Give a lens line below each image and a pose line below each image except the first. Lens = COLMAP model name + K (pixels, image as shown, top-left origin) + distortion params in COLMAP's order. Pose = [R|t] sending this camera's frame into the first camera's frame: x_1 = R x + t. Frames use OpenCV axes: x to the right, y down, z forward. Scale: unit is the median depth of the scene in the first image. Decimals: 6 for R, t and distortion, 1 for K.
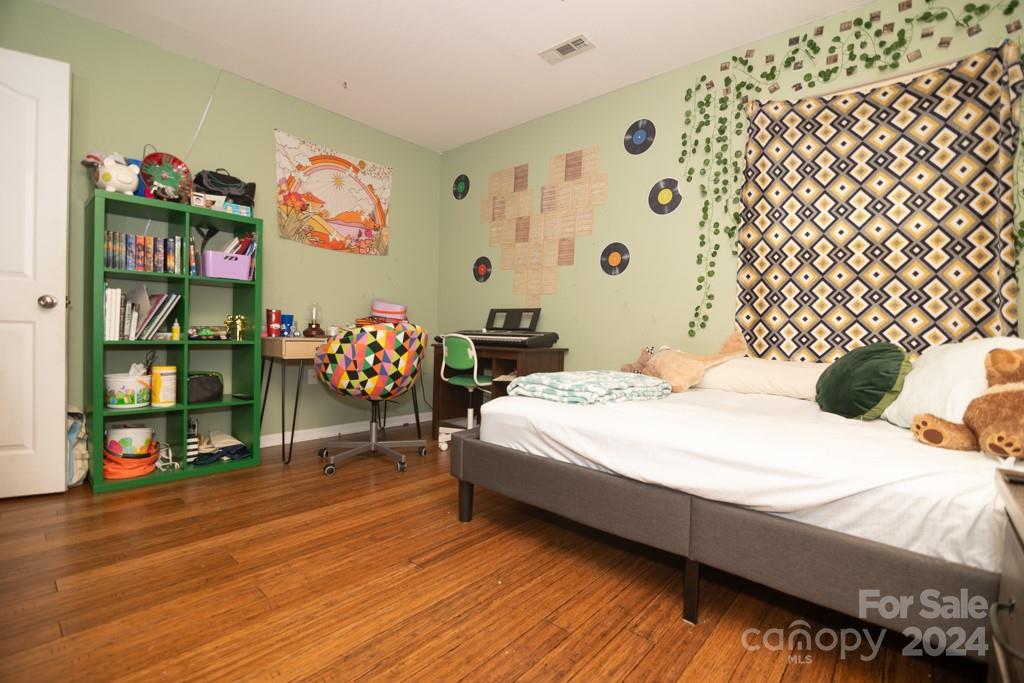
lens RADIAL K [[462.6, 0, 505.9], [0, 462.6, 342.5], [0, 0, 1]] dist [-0.011623, -0.002250]
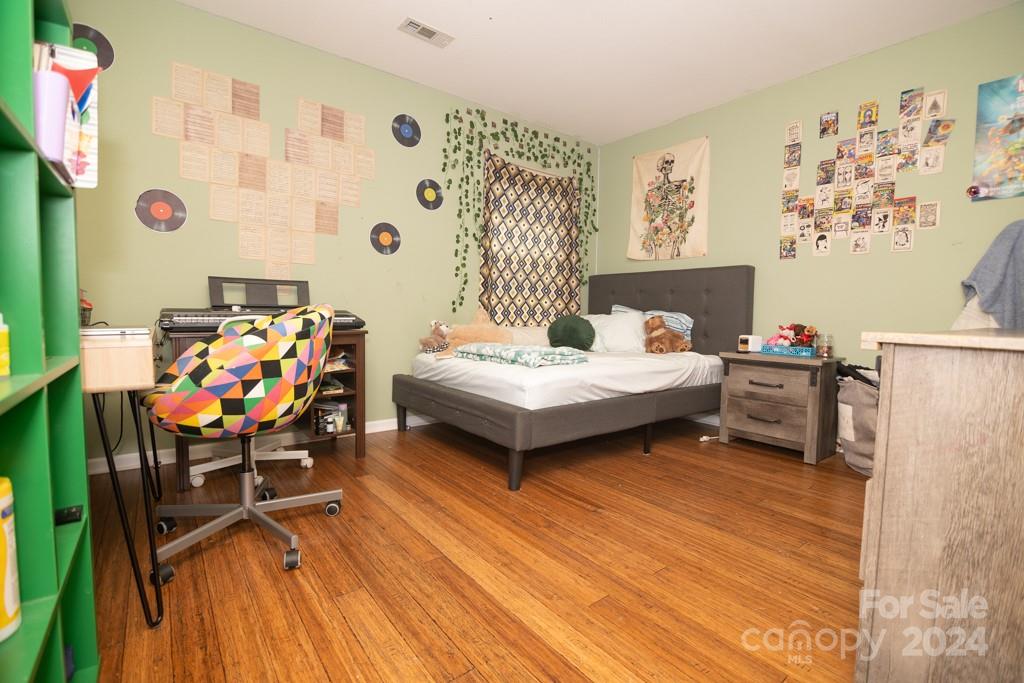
lens RADIAL K [[462.6, 0, 506.5], [0, 462.6, 337.9], [0, 0, 1]] dist [-0.011623, -0.002250]
pose [[0.188289, -0.079403, 0.978899, -0.975027], [0.012526, 0.996839, 0.078448, -0.047931], [-0.982034, -0.002509, 0.188688, 0.702291]]
